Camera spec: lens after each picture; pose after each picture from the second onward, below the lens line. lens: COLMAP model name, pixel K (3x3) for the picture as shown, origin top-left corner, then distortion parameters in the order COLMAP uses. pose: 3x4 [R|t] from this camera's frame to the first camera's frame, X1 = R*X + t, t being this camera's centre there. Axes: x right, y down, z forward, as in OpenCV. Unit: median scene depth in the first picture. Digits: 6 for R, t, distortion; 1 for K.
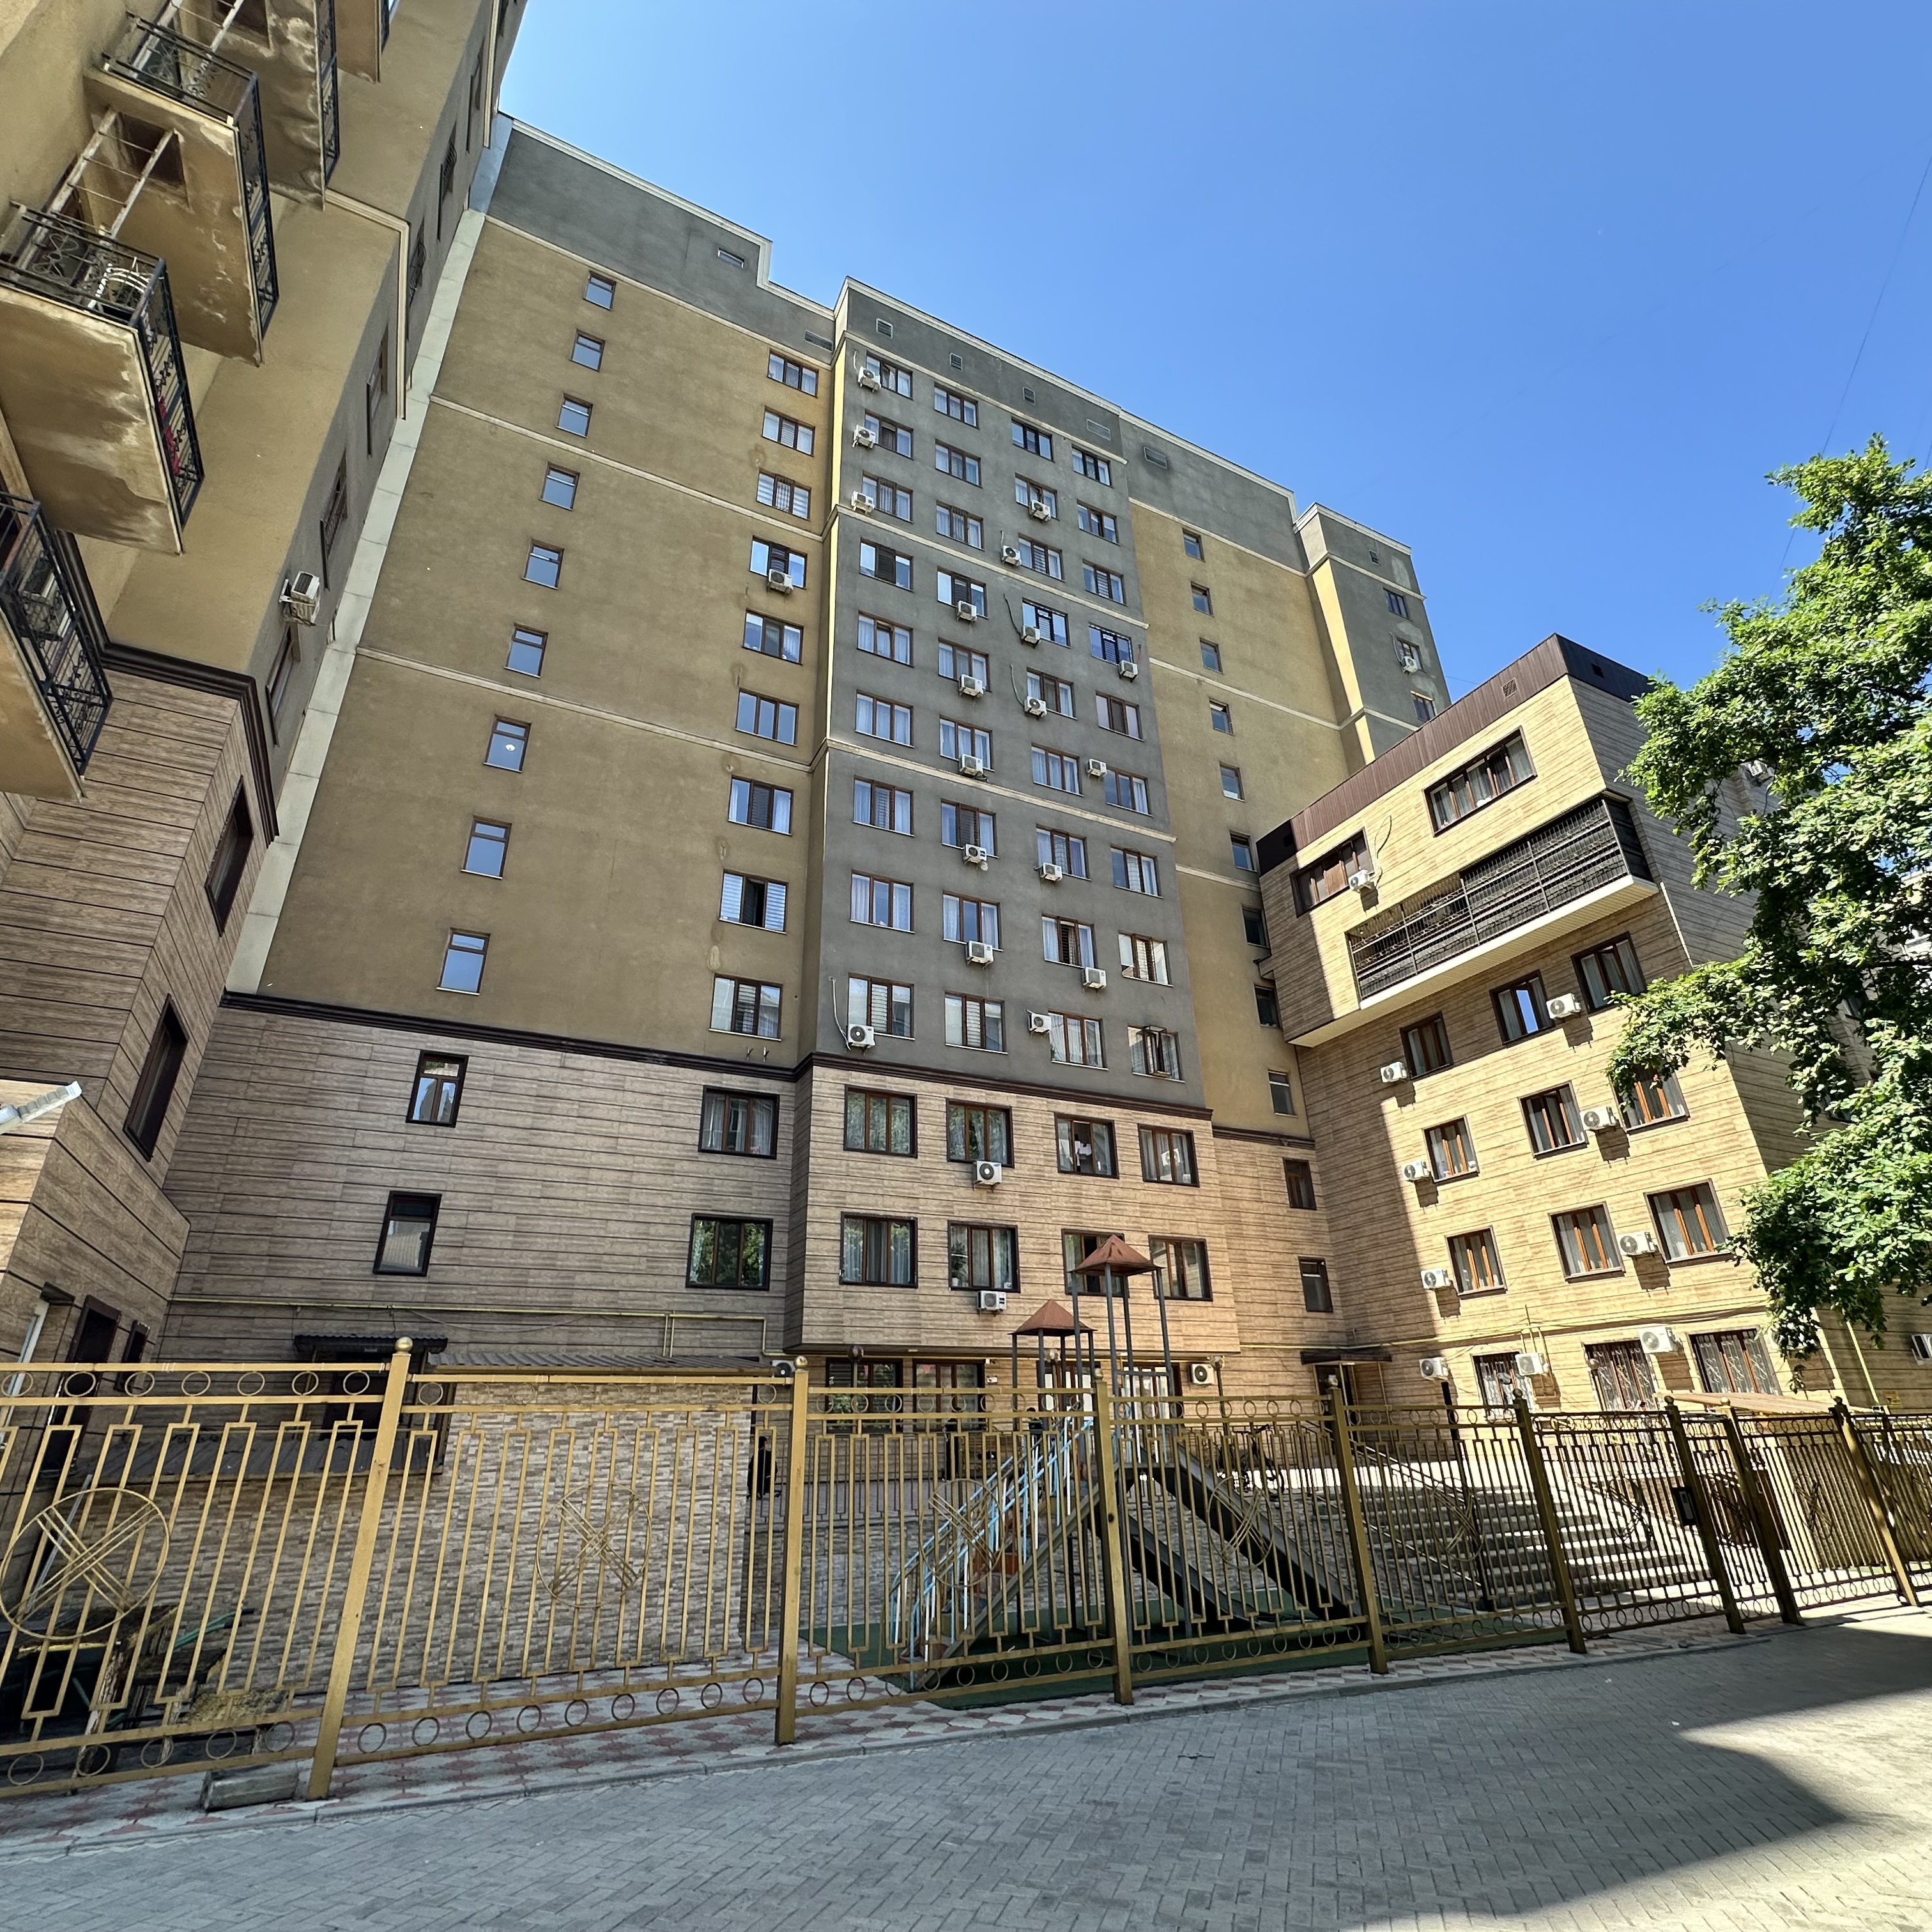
lens RADIAL K [[1031.1, 0, 966.9], [0, 1031.1, 965.3], [0, 0, 1]] dist [-0.004047, 0.001835]
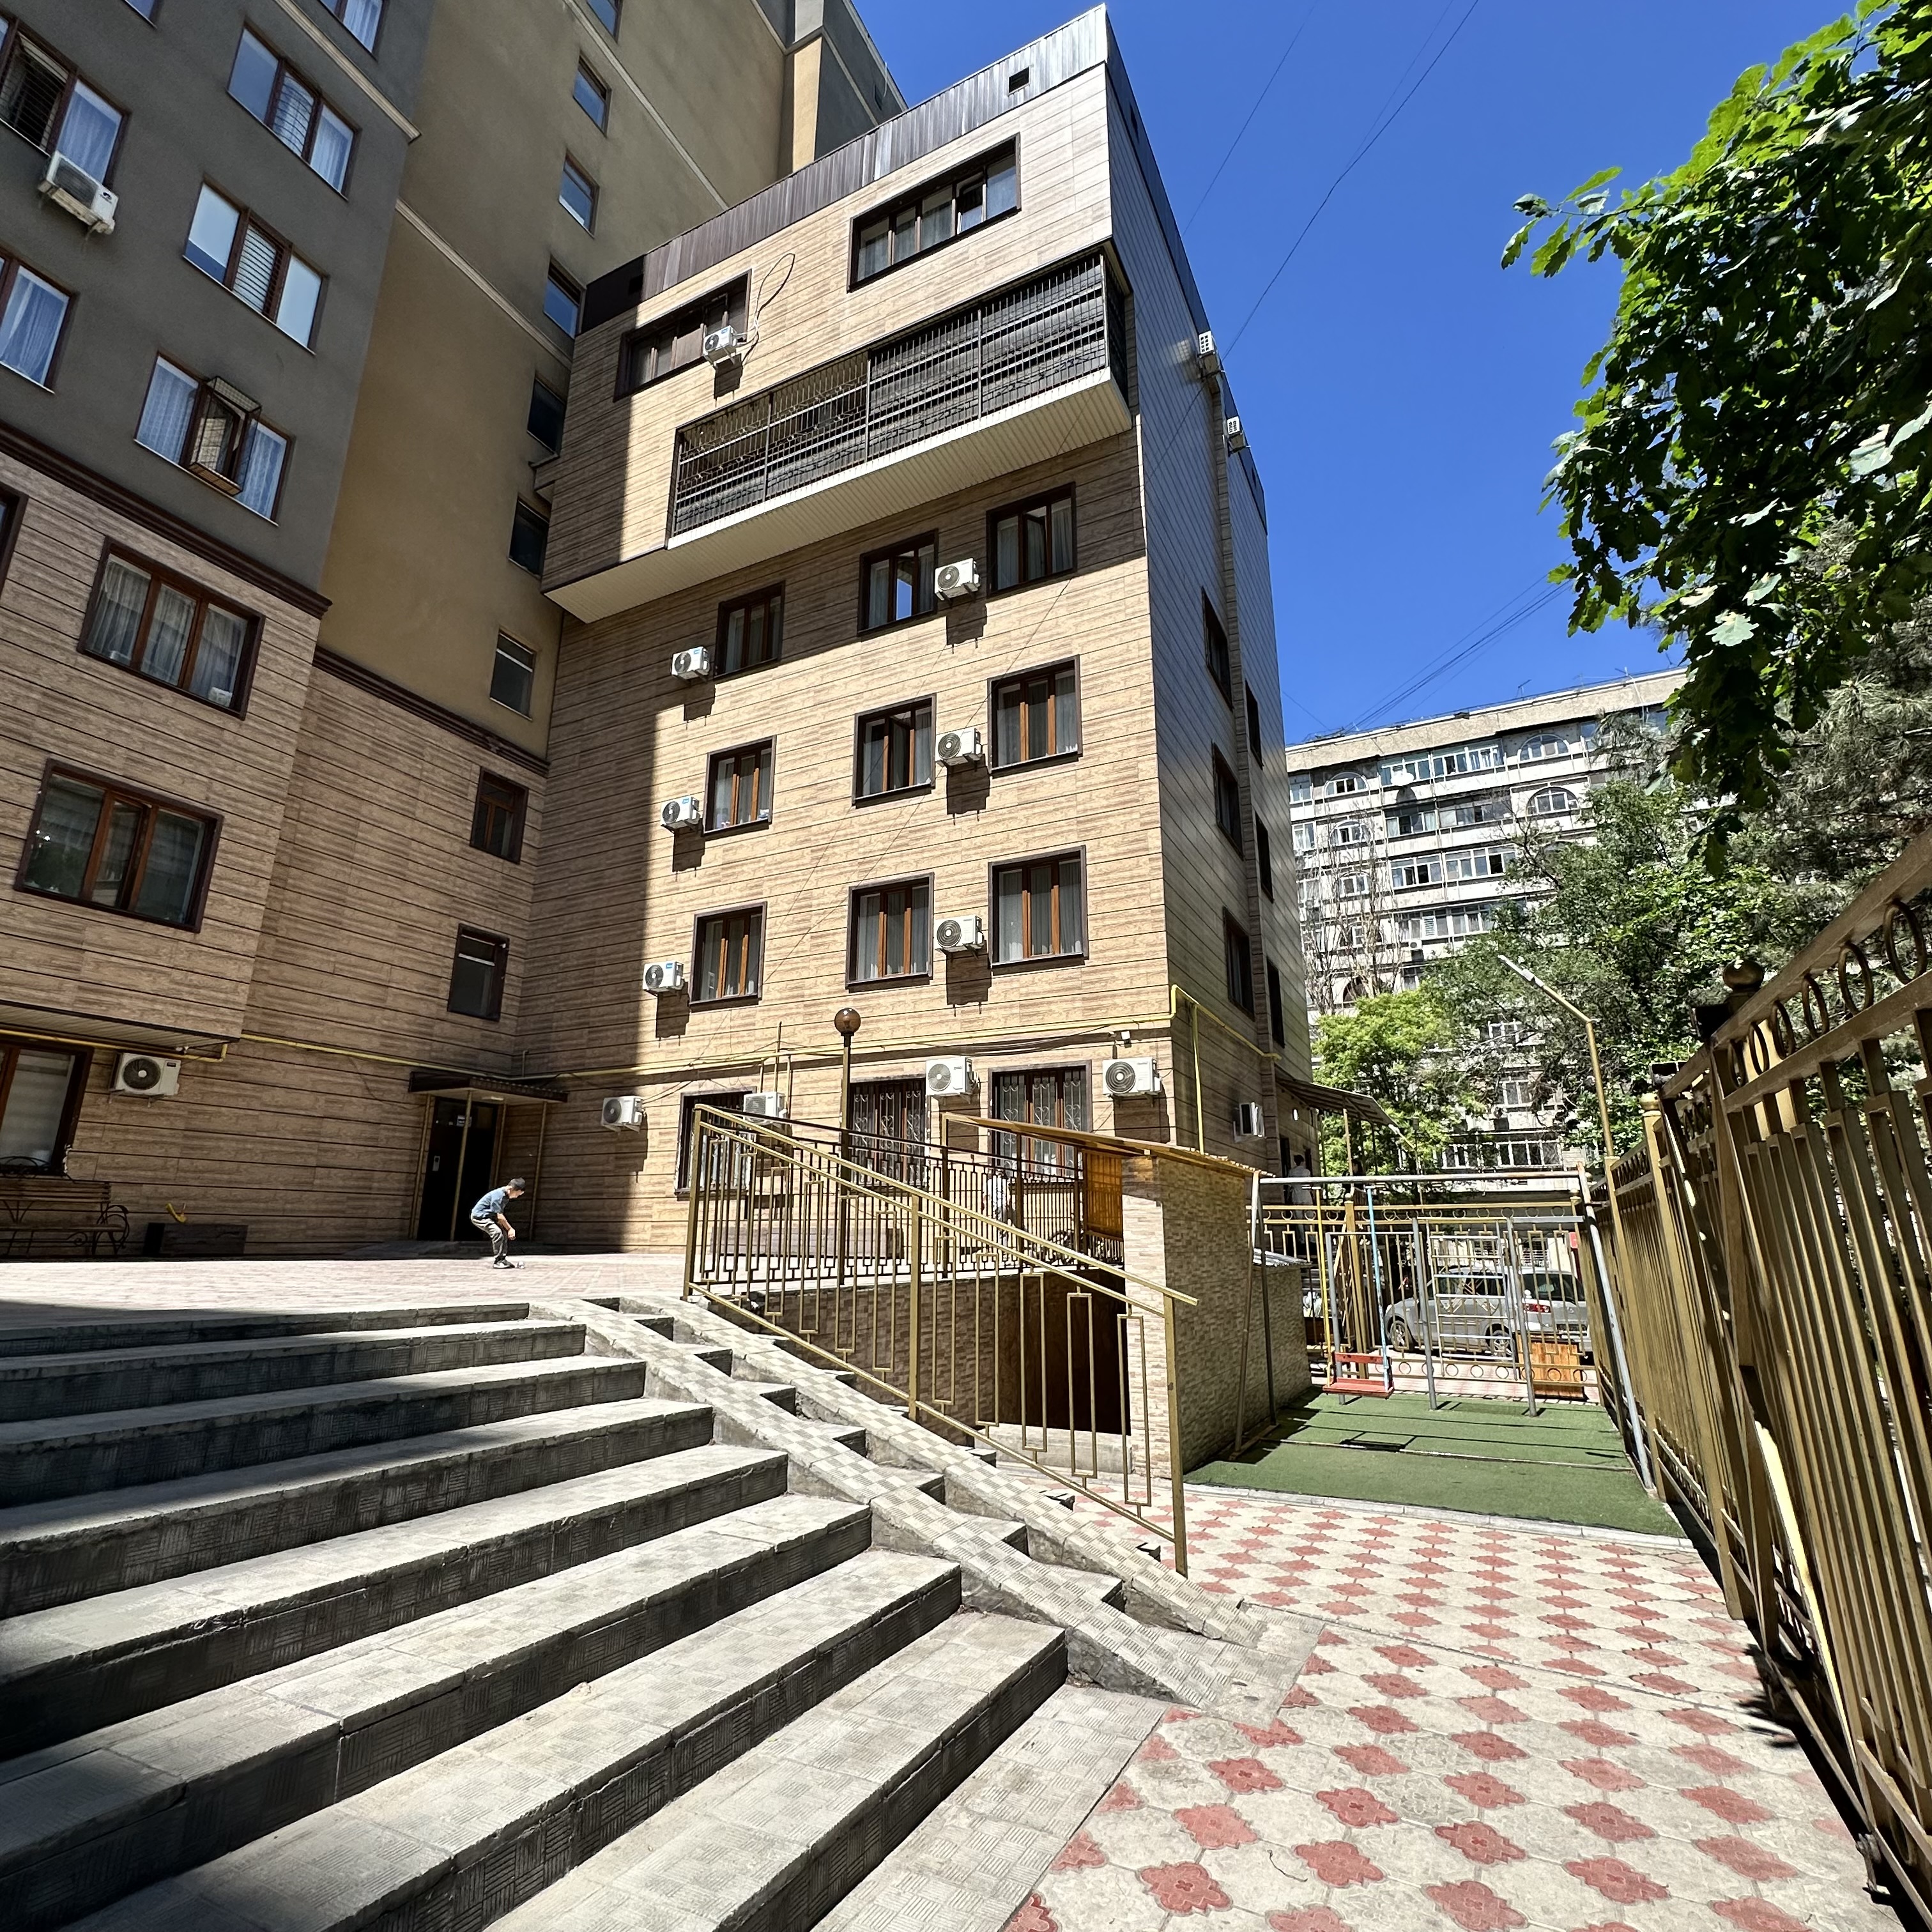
lens RADIAL K [[1031.1, 0, 965.2], [0, 1031.1, 961.8], [0, 0, 1]] dist [-0.004047, 0.001835]
pose [[0.810153, 0.181609, 0.557378, 0.259205], [-0.269148, 0.959898, 0.078448, 0.200902], [-0.520779, -0.213572, 0.826545, 0.402400]]
